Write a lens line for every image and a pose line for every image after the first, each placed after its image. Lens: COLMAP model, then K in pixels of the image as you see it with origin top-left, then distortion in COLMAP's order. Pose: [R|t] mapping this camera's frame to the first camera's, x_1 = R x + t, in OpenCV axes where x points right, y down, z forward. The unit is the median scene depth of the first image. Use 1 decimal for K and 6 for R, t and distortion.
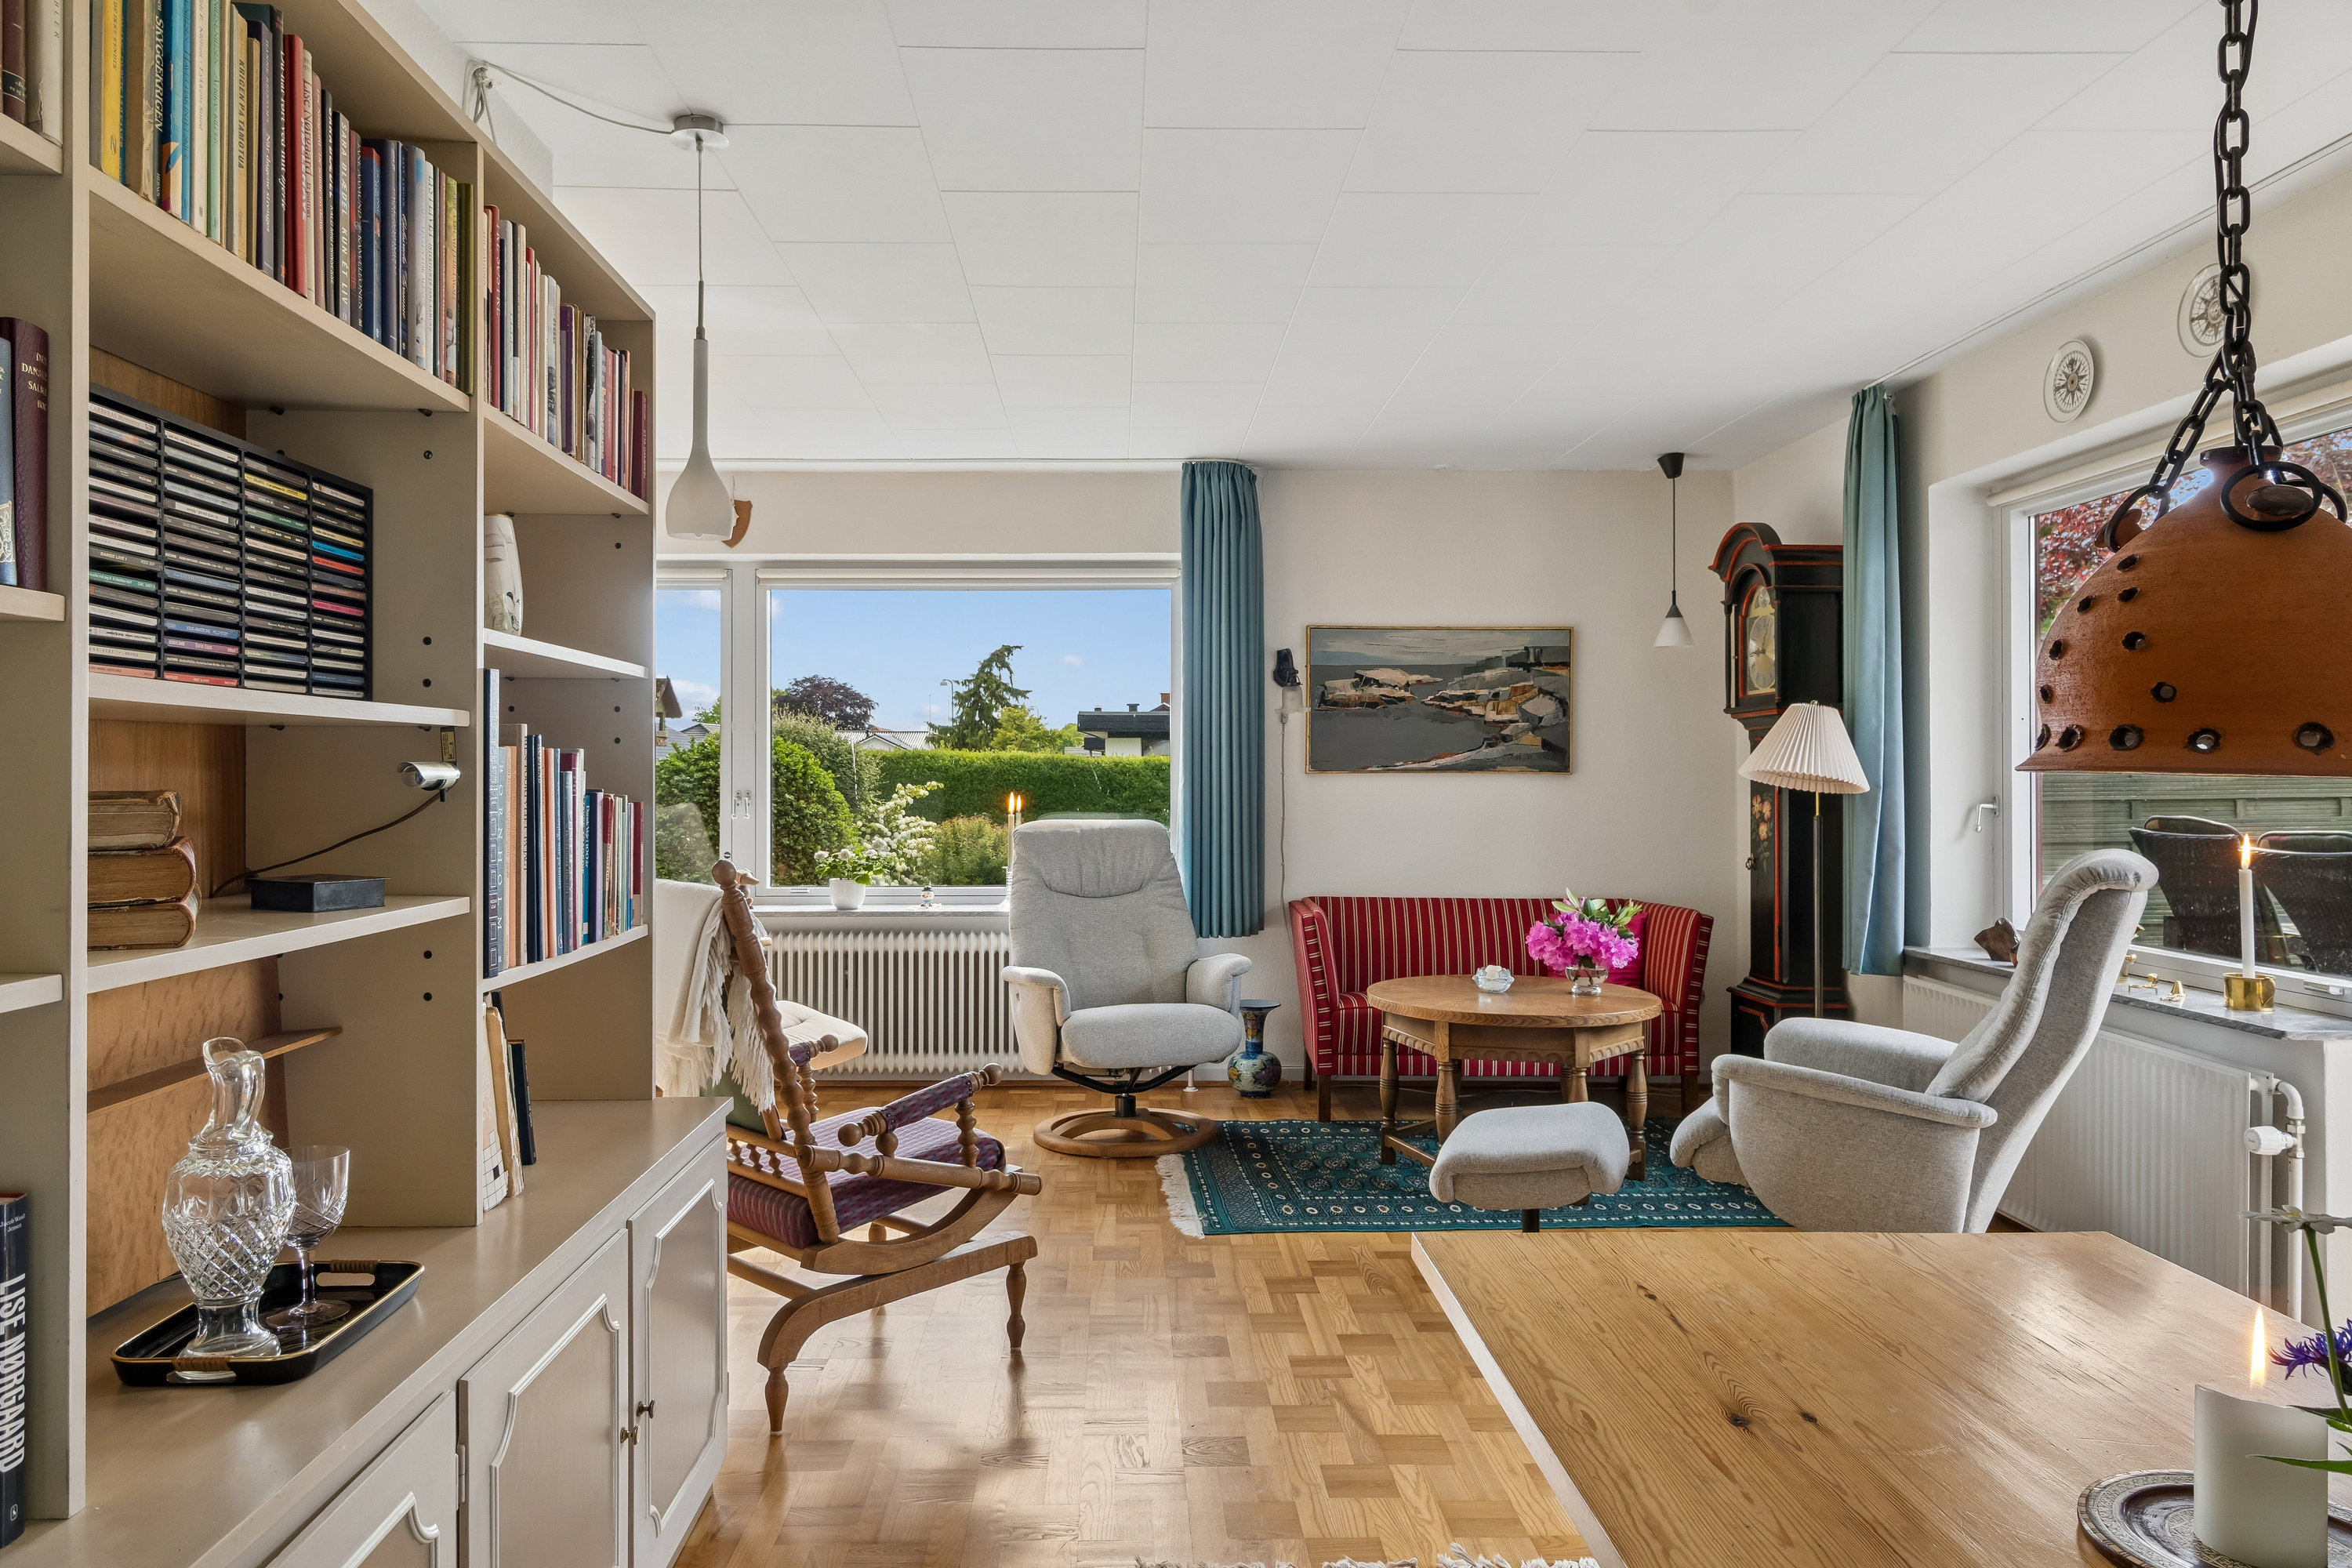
lens RADIAL K [[1515.4, 0, 1122.4], [0, 1515.4, 798.6], [0, 0, 1]] dist [-0.005014, 0.004103]
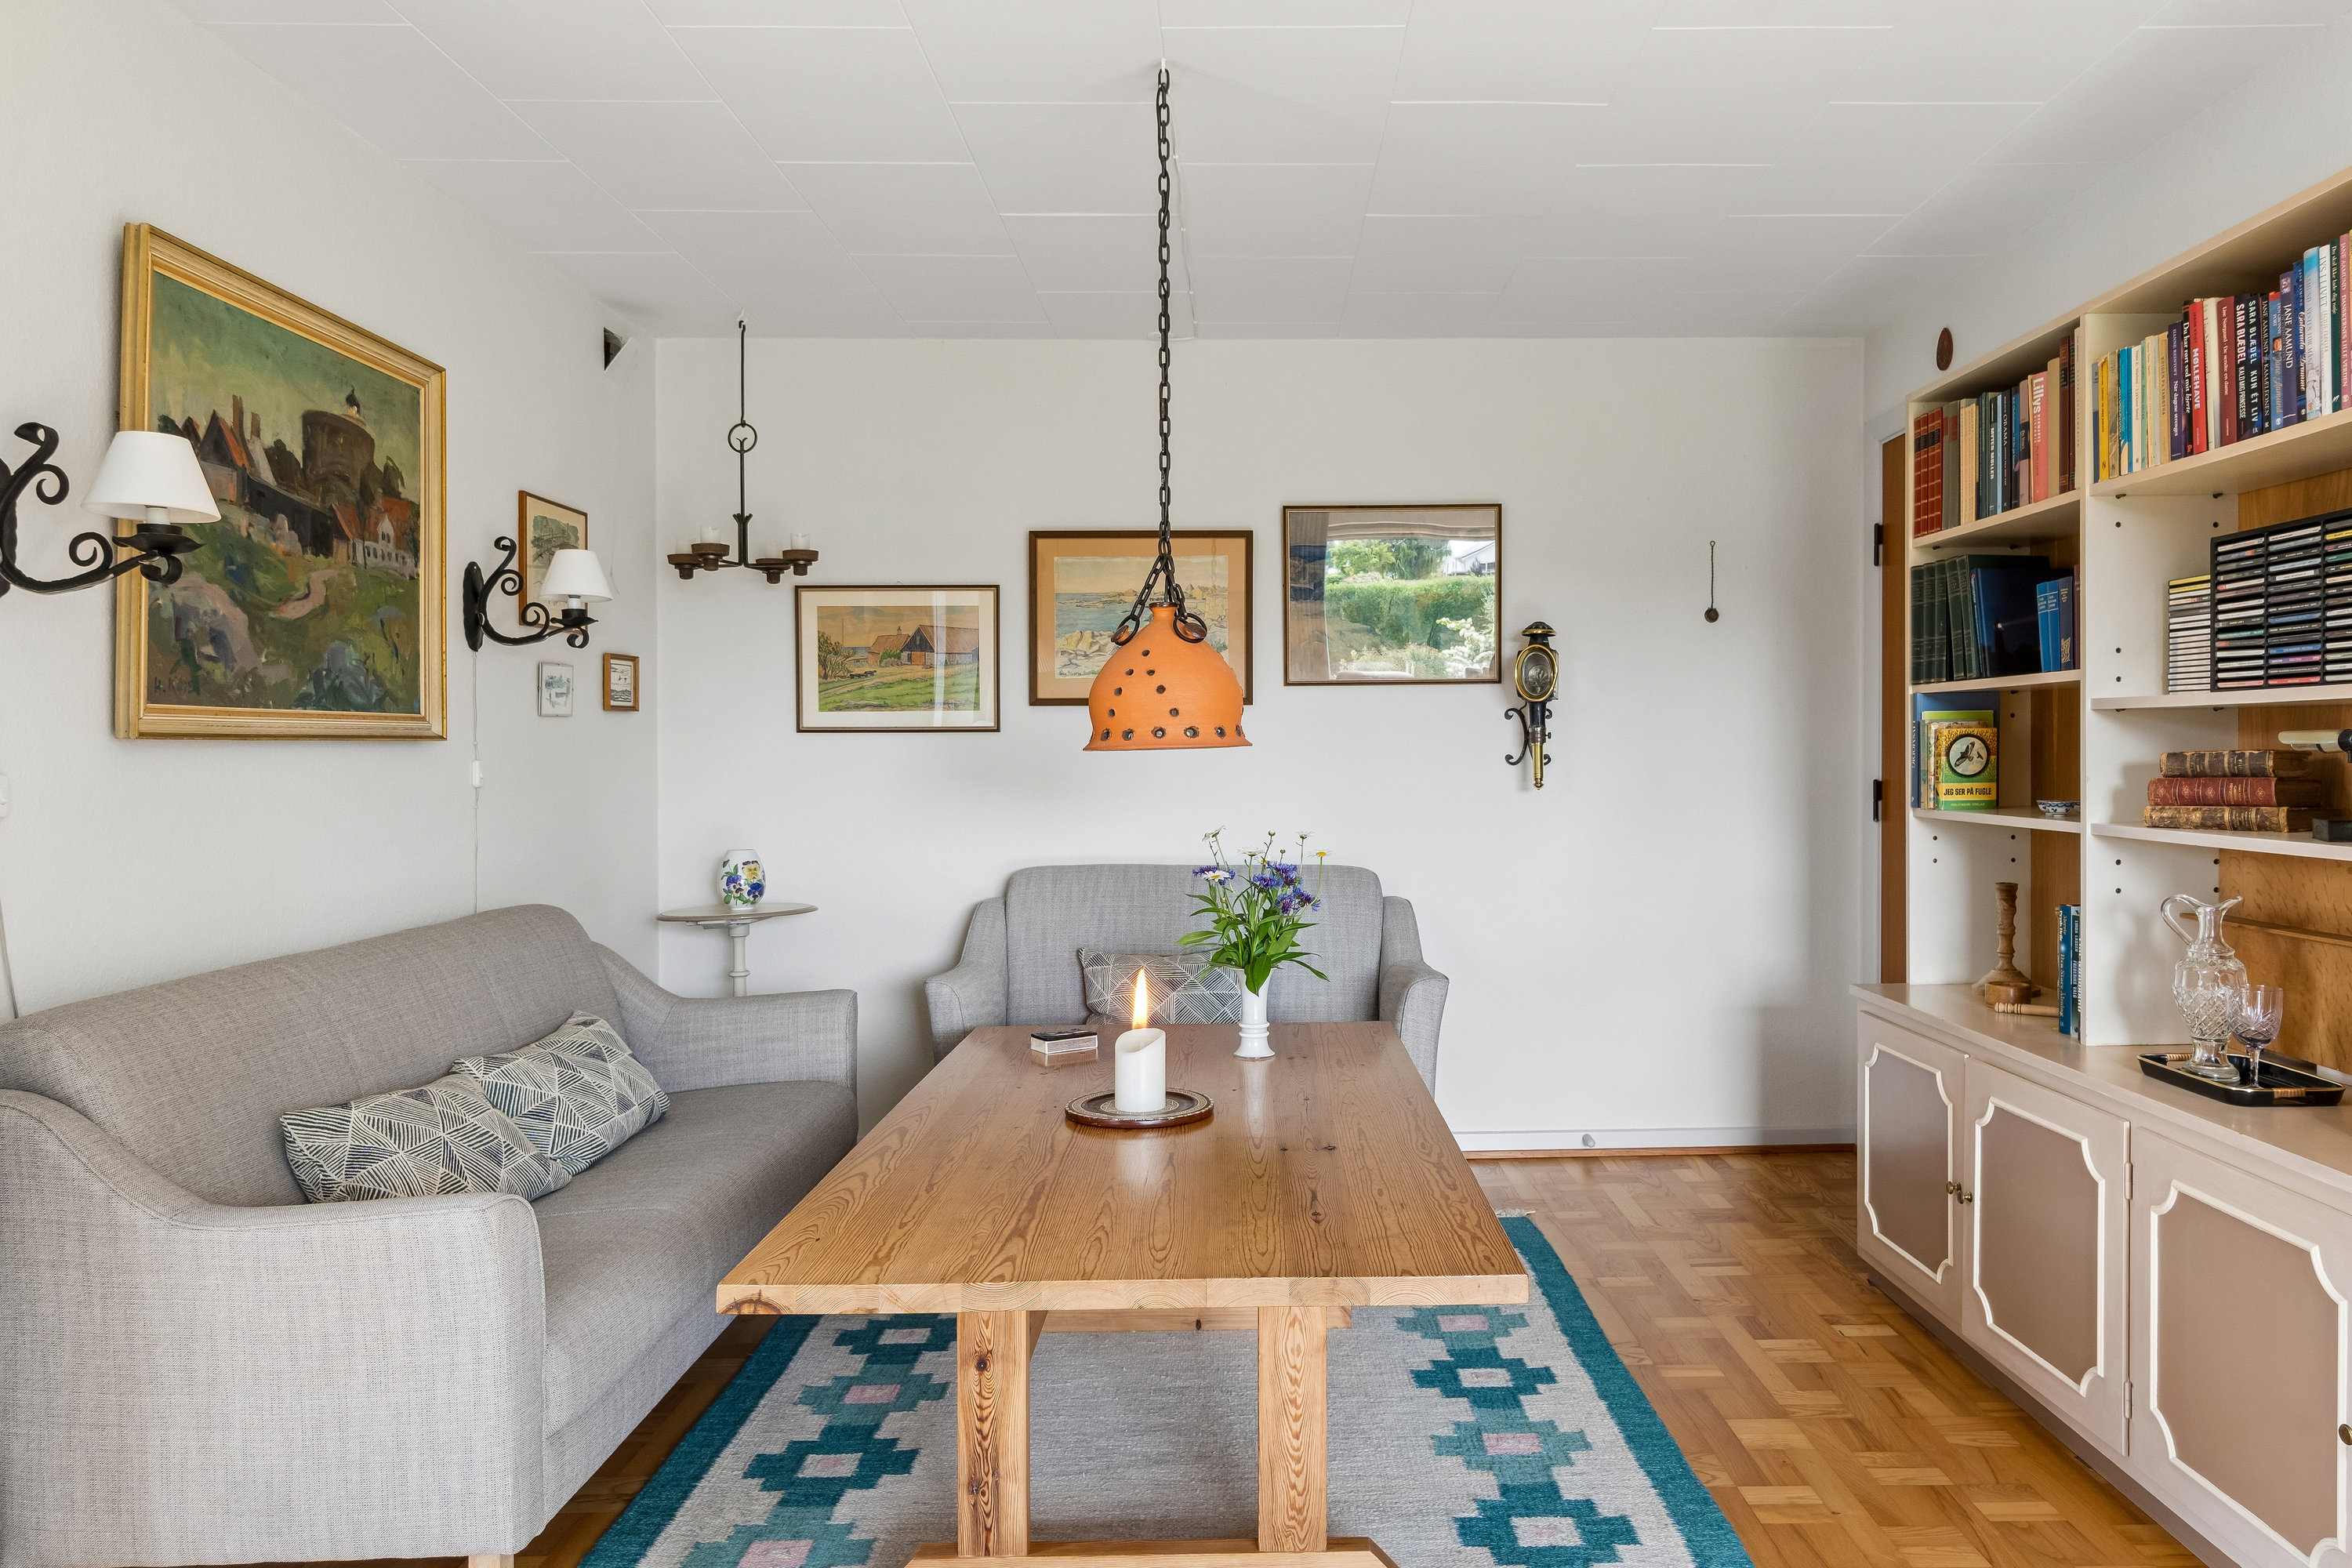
lens RADIAL K [[1579.6, 0, 1265.4], [0, 1579.6, 750.5], [0, 0, 1]] dist [-0.002808, 0.003599]
pose [[-0.999958, 0.007448, -0.005296, 0.143963], [0.007354, 0.999819, 0.017547, -0.012691], [0.005426, 0.017507, -0.999832, 0.795814]]
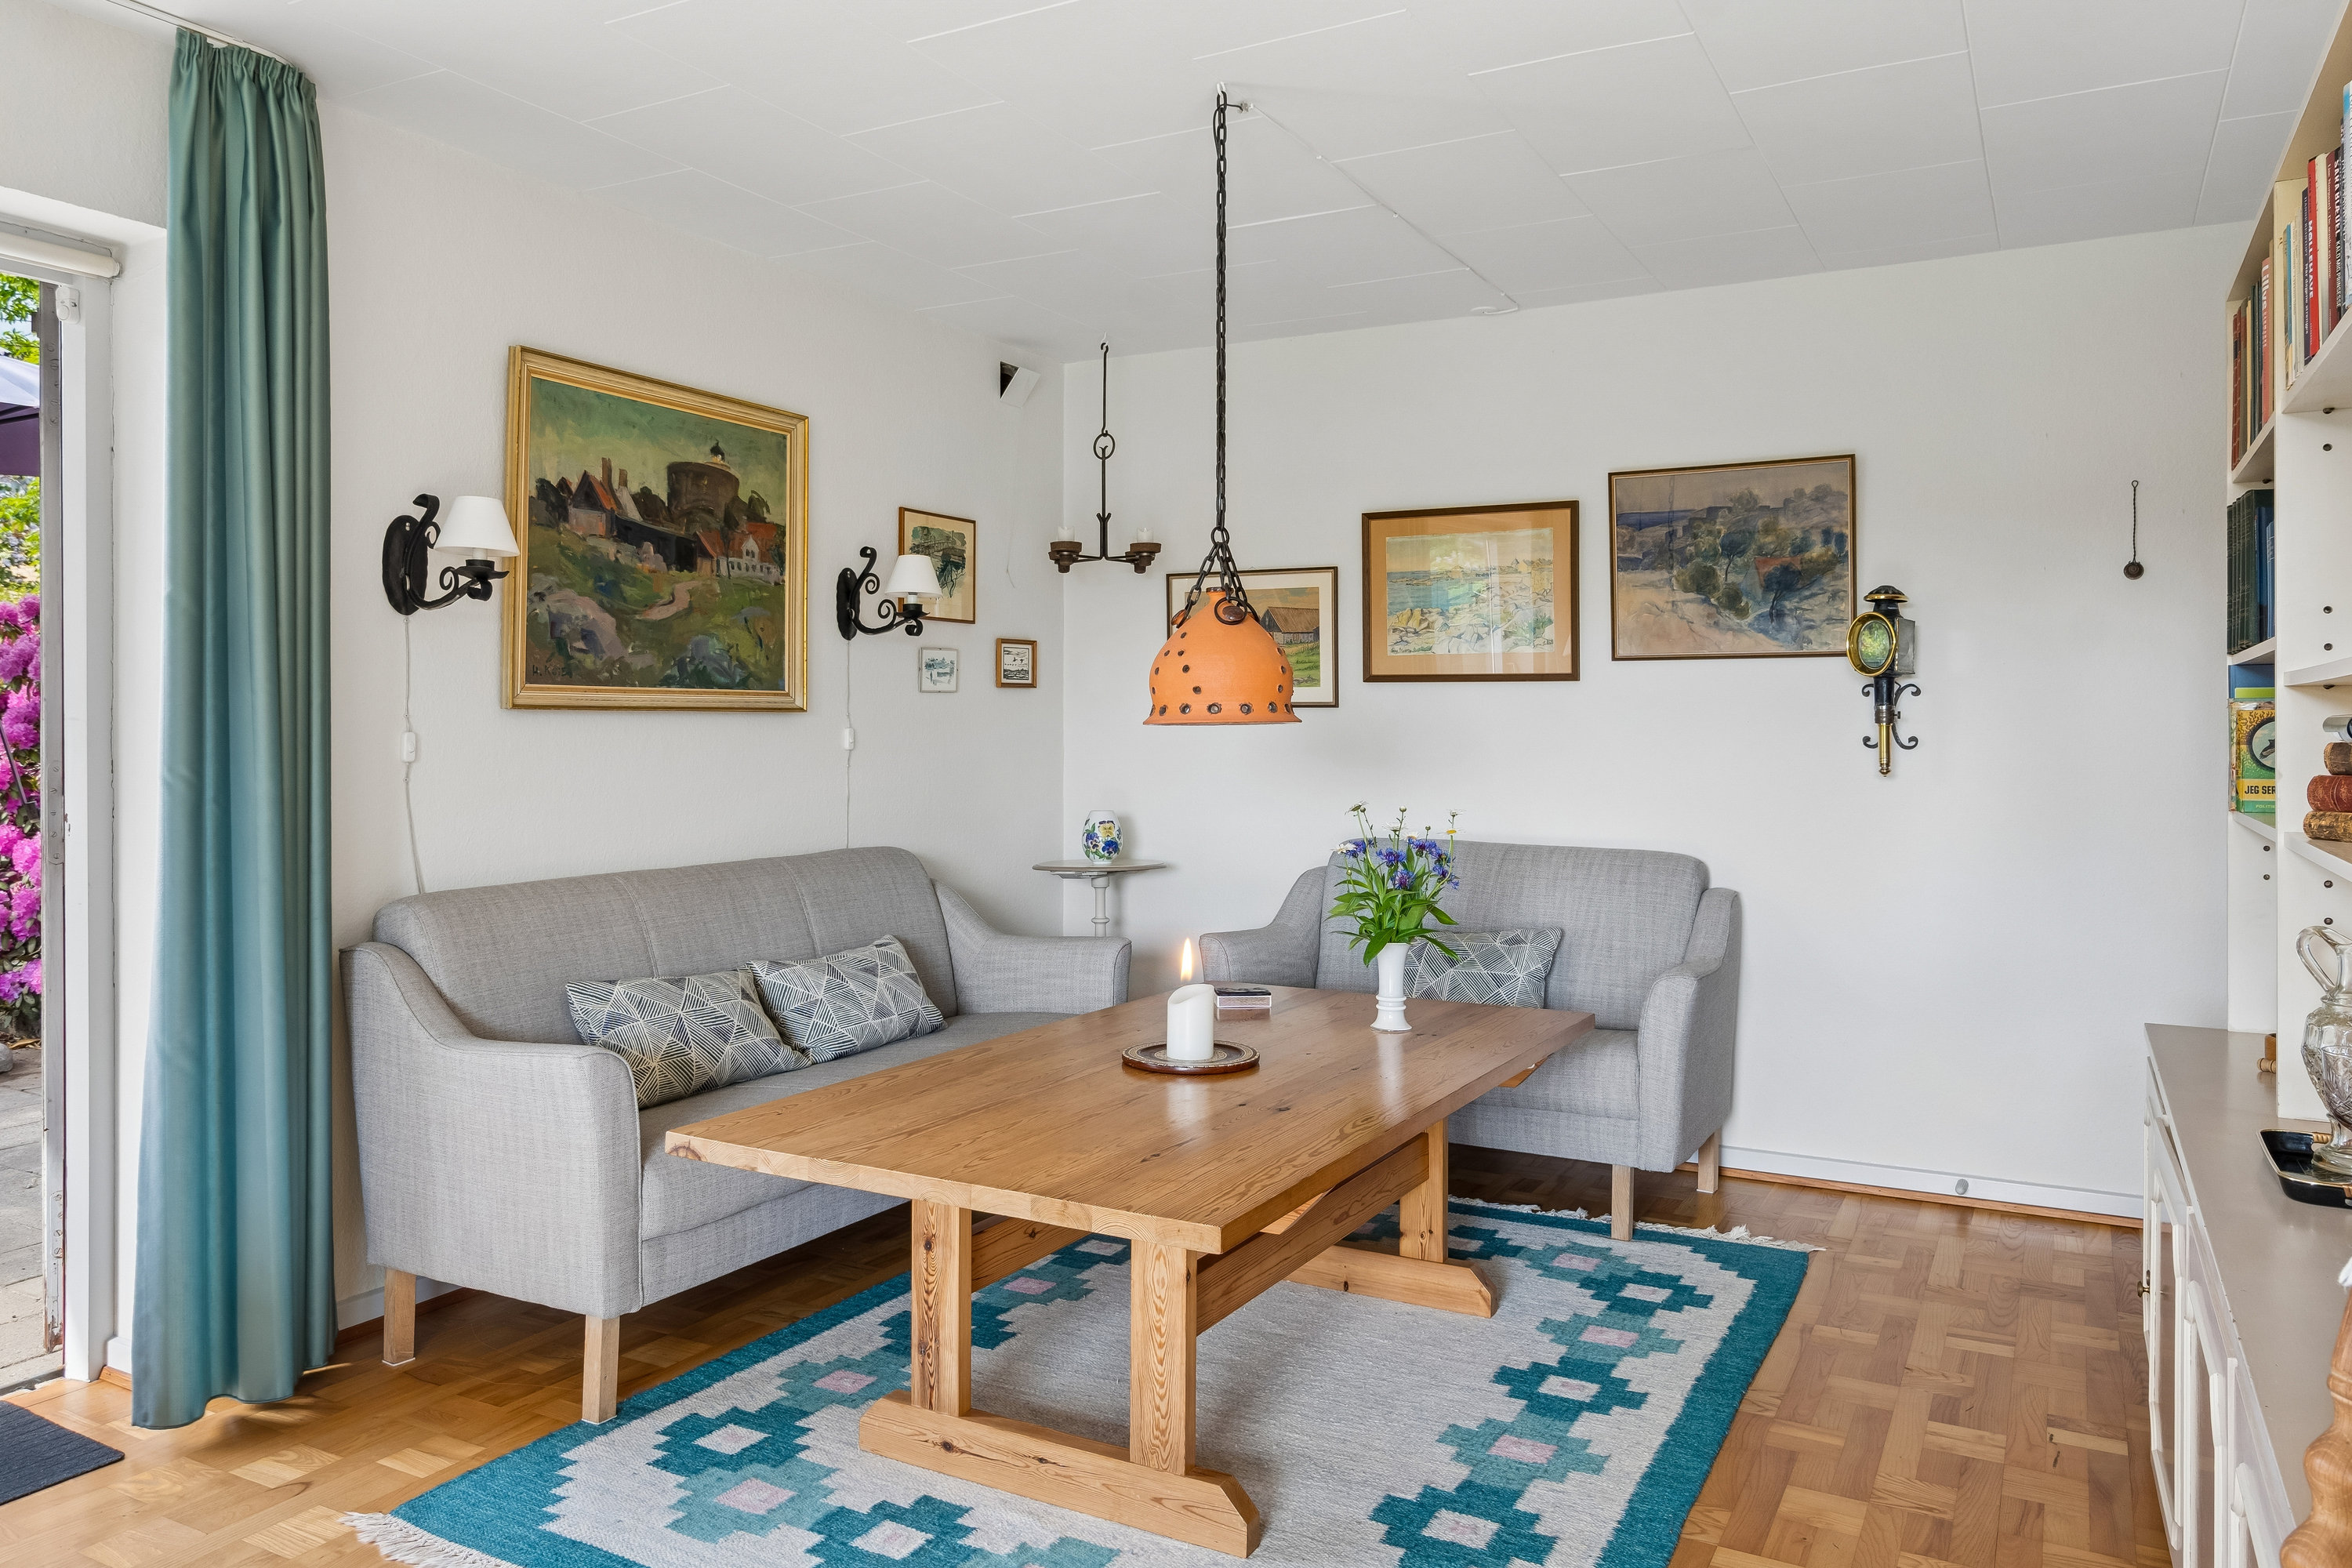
lens RADIAL K [[1624.3, 0, 1177.6], [0, 1624.3, 710.3], [0, 0, 1]] dist [-0.001311, 0.000529]
pose [[-0.869058, 0.001067, 0.494709, -0.113657], [0.004023, 0.999980, 0.004910, -0.012042], [-0.494694, 0.006257, -0.869045, 0.779262]]
